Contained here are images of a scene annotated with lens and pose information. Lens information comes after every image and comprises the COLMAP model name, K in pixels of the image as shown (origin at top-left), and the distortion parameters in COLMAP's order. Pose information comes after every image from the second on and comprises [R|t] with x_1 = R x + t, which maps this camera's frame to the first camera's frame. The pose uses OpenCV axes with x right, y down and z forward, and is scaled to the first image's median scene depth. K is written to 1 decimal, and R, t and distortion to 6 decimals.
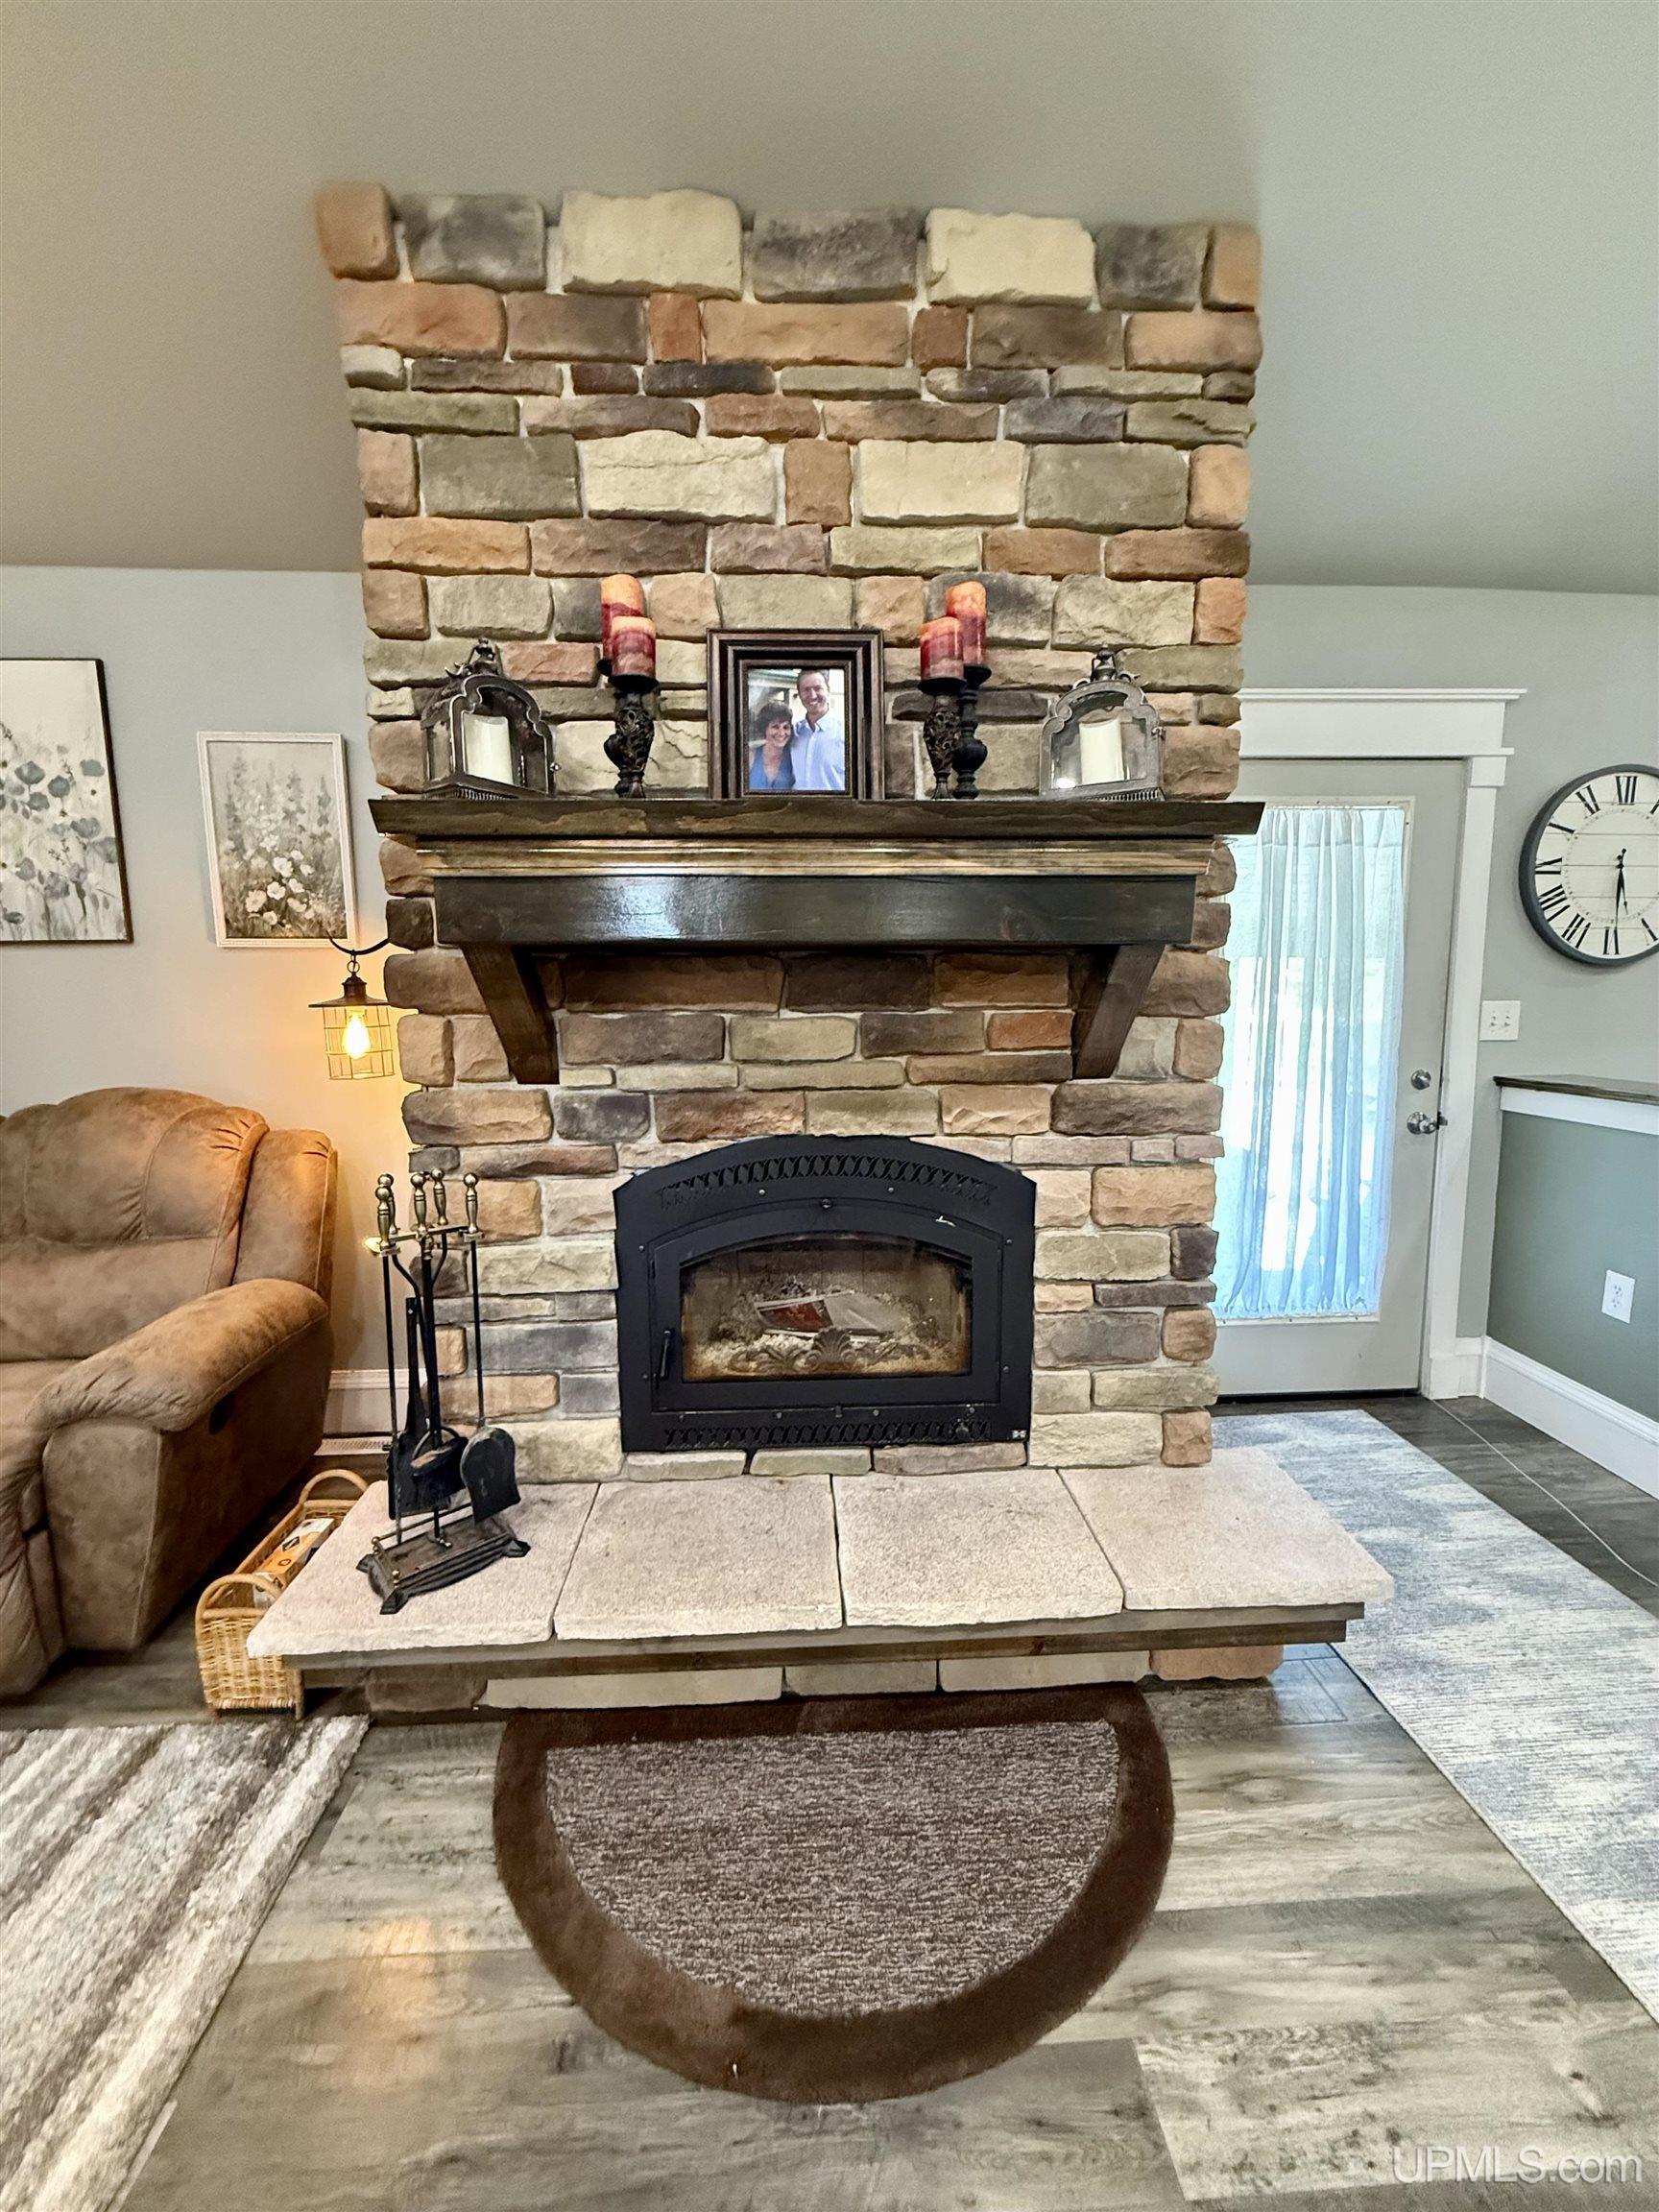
lens RADIAL K [[881.3, 0, 833.2], [0, 881.3, 1099.9], [0, 0, 1]] dist [-0.001493, -0.000107]
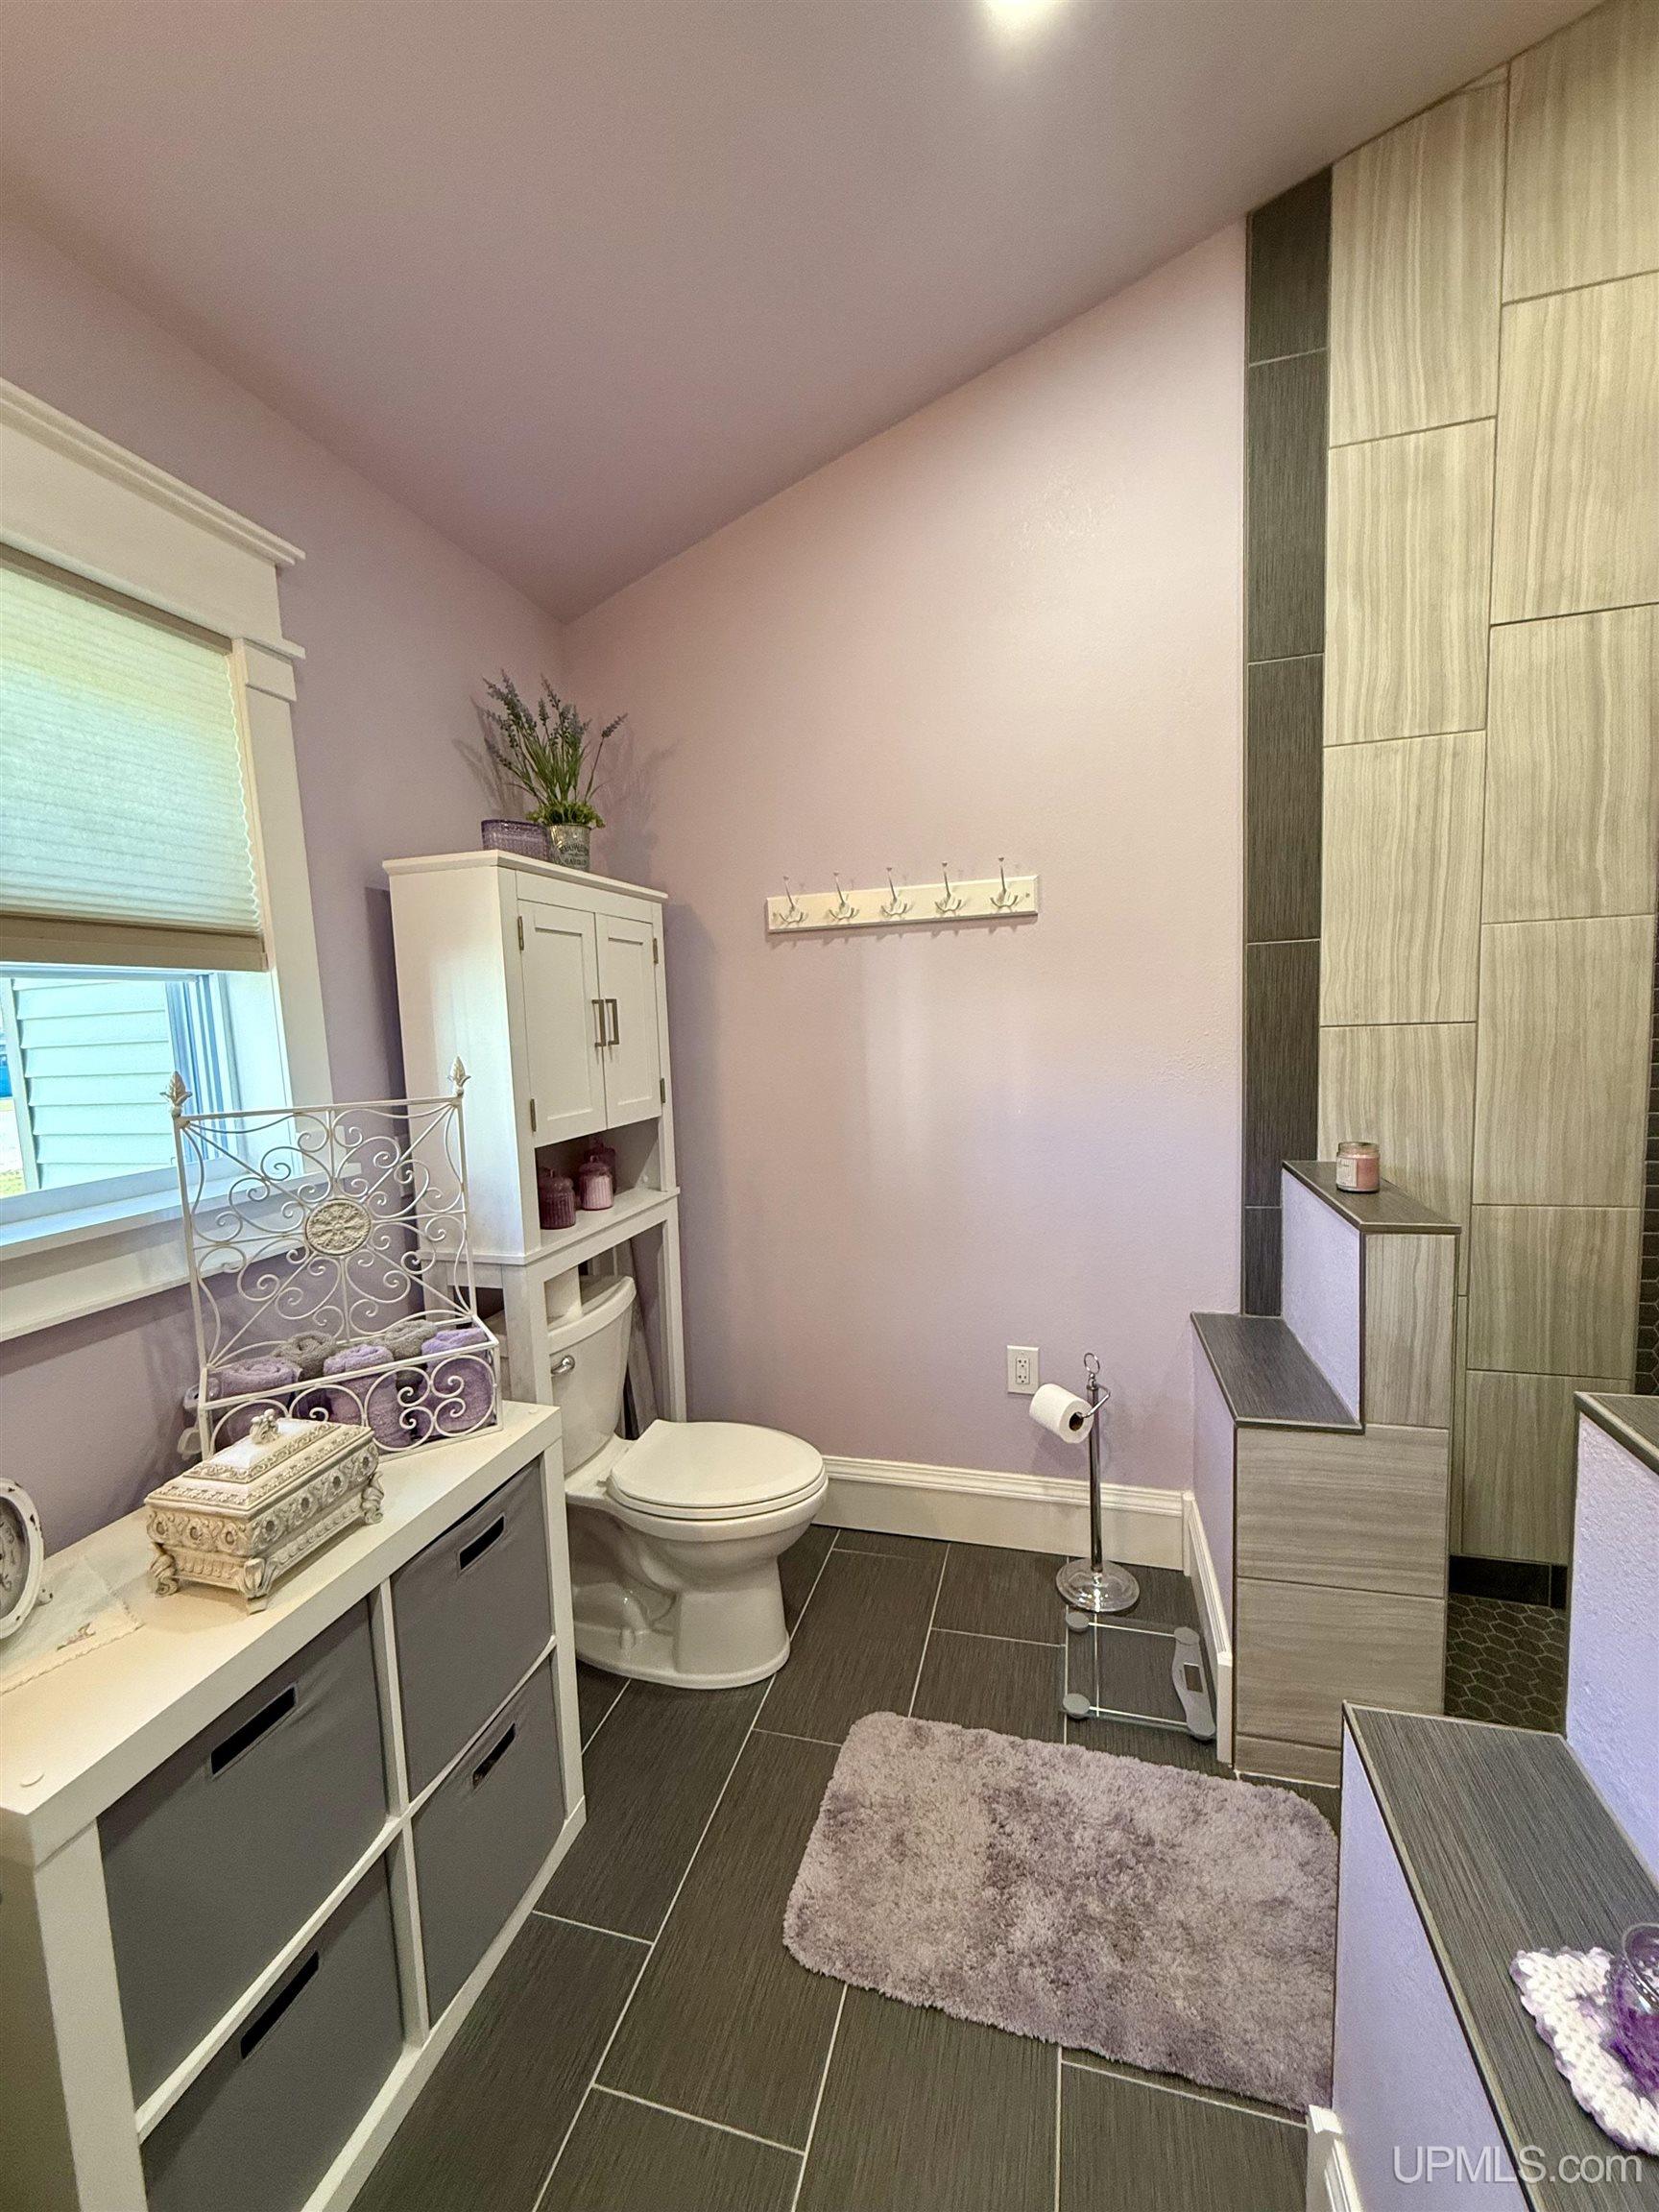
lens RADIAL K [[881.3, 0, 832.5], [0, 881.3, 1103.1], [0, 0, 1]] dist [-0.001493, -0.000107]
pose [[0.315619, -0.102318, 0.943354, 0.377318], [0.152613, 0.986700, 0.055960, -0.076651], [-0.936533, 0.126306, 0.327036, 0.683507]]
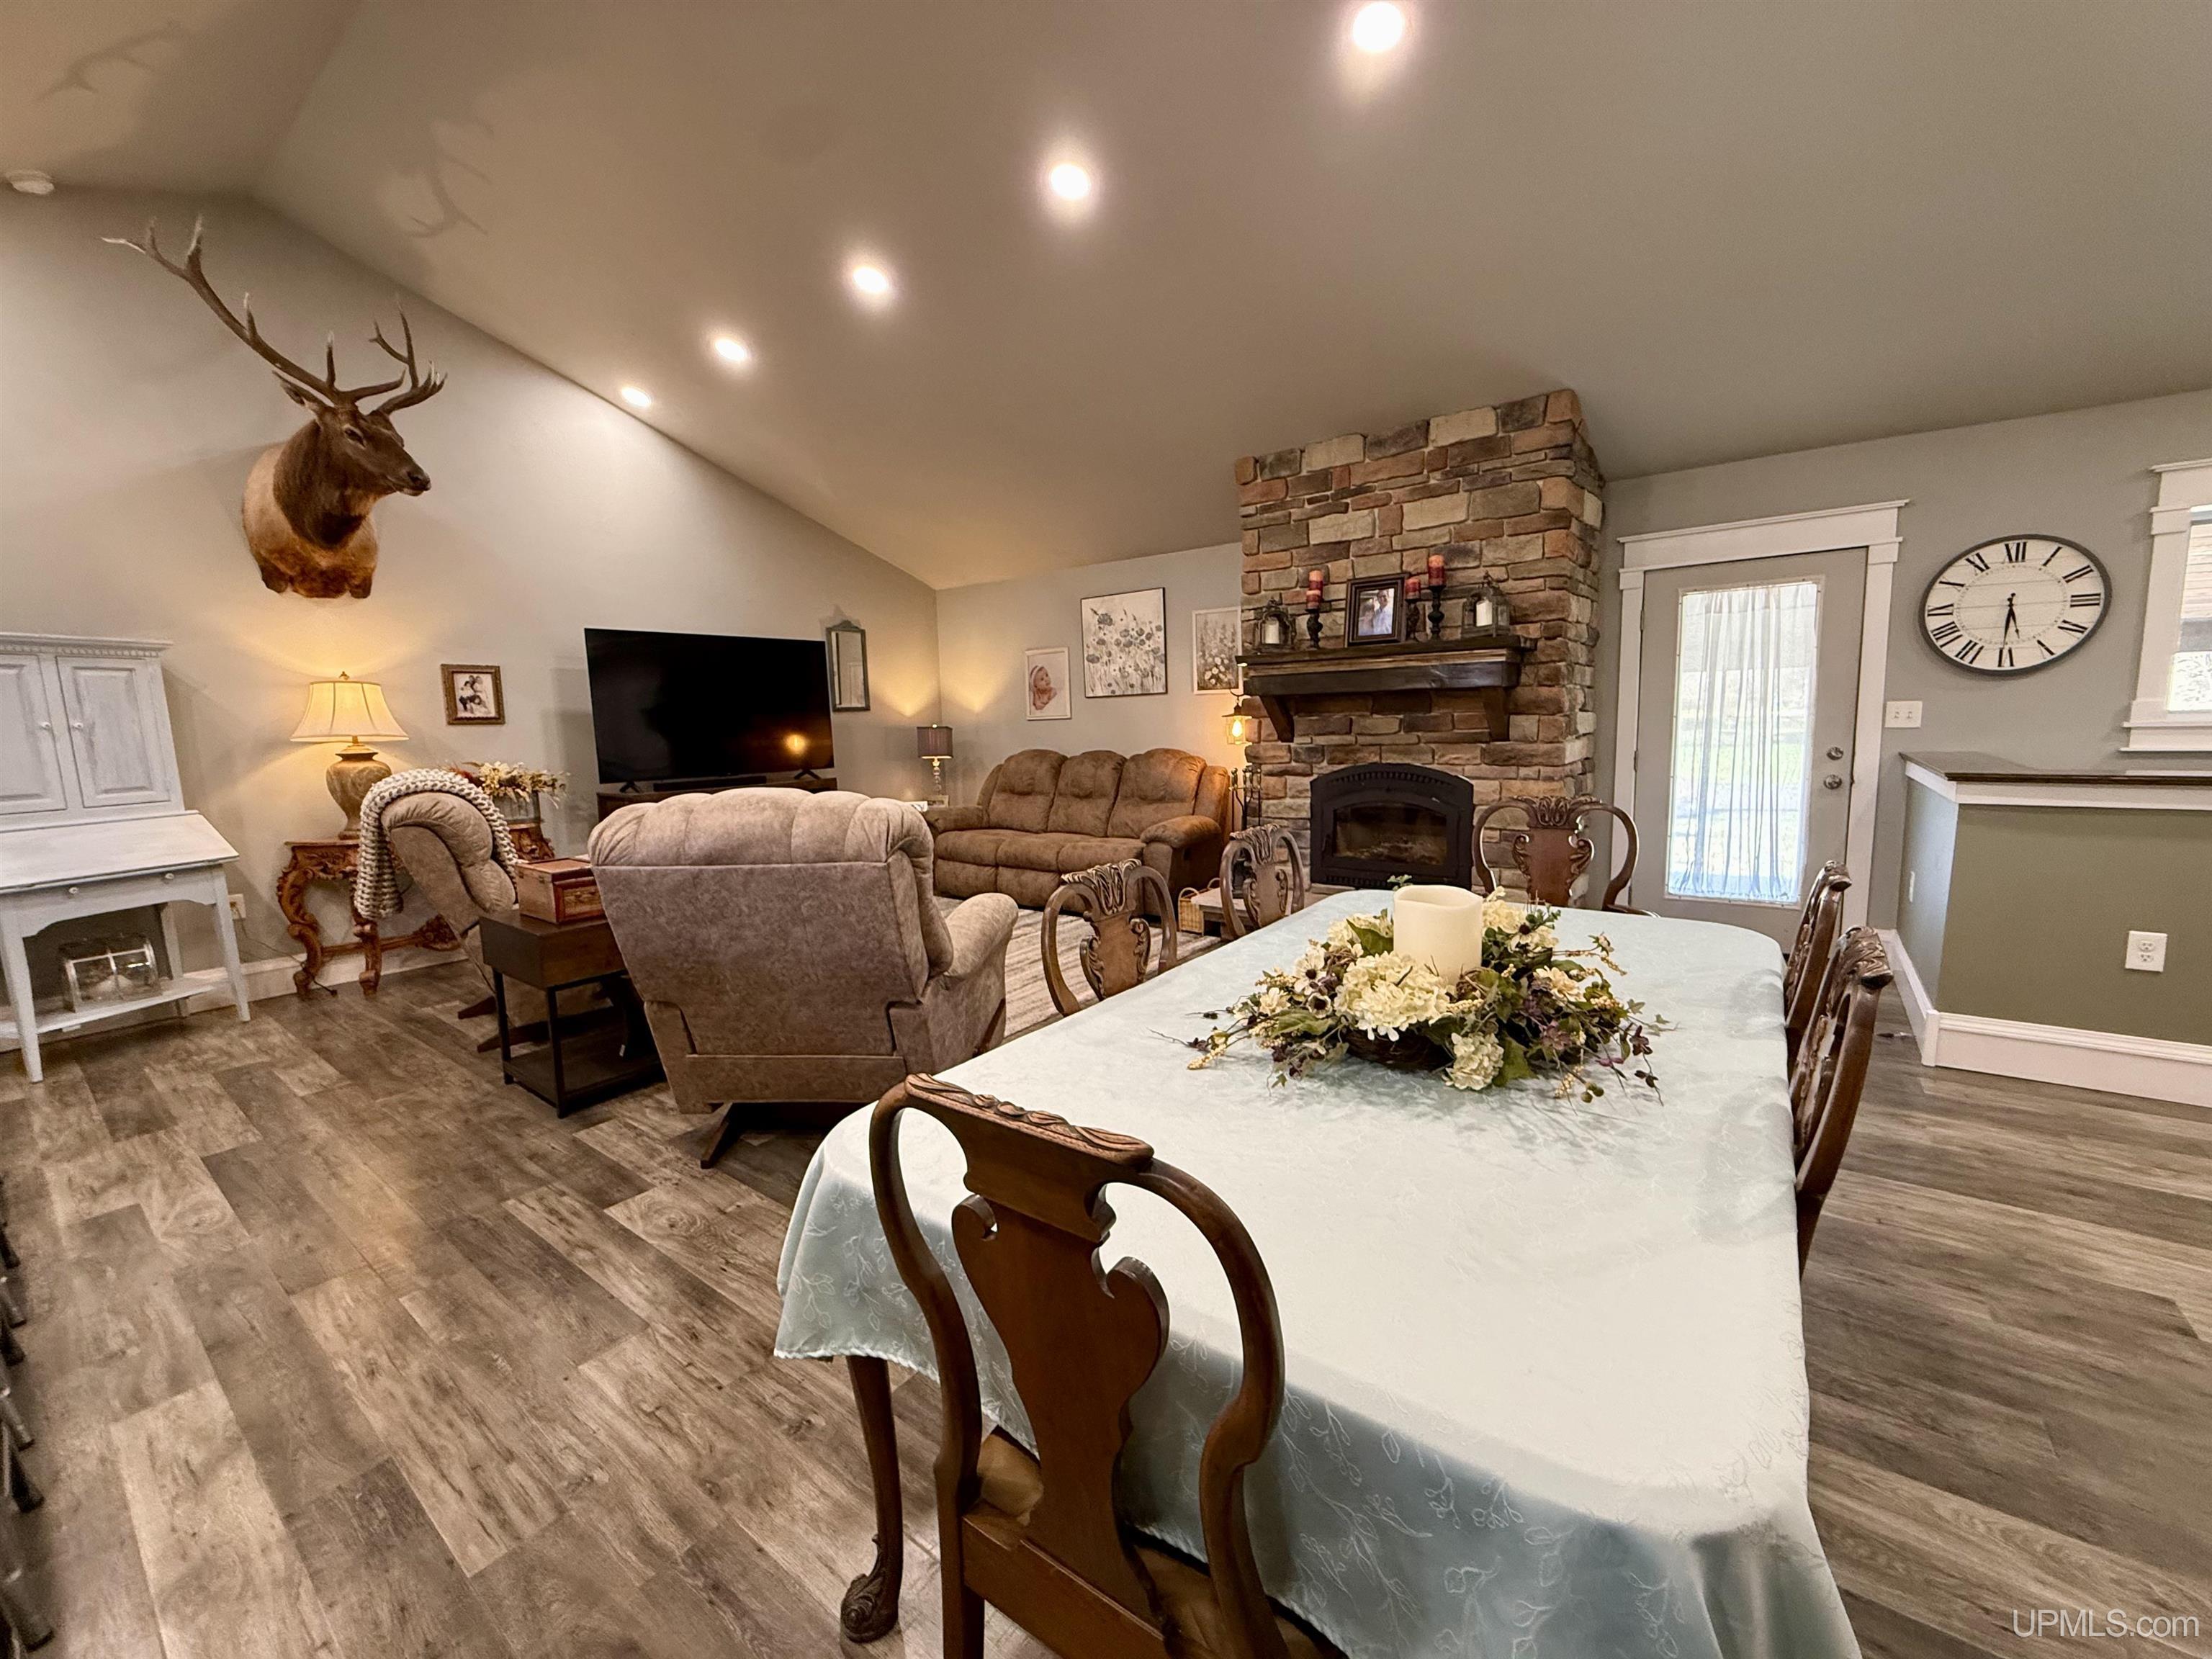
lens RADIAL K [[881.3, 0, 1099.9], [0, 881.3, 826.7], [0, 0, 1]] dist [-0.001493, -0.000107]
pose [[0.763418, 0.064479, -0.642678, 1.021762], [-0.055171, 0.997878, 0.034580, 0.183771], [0.643544, 0.009058, 0.765355, -1.520965]]
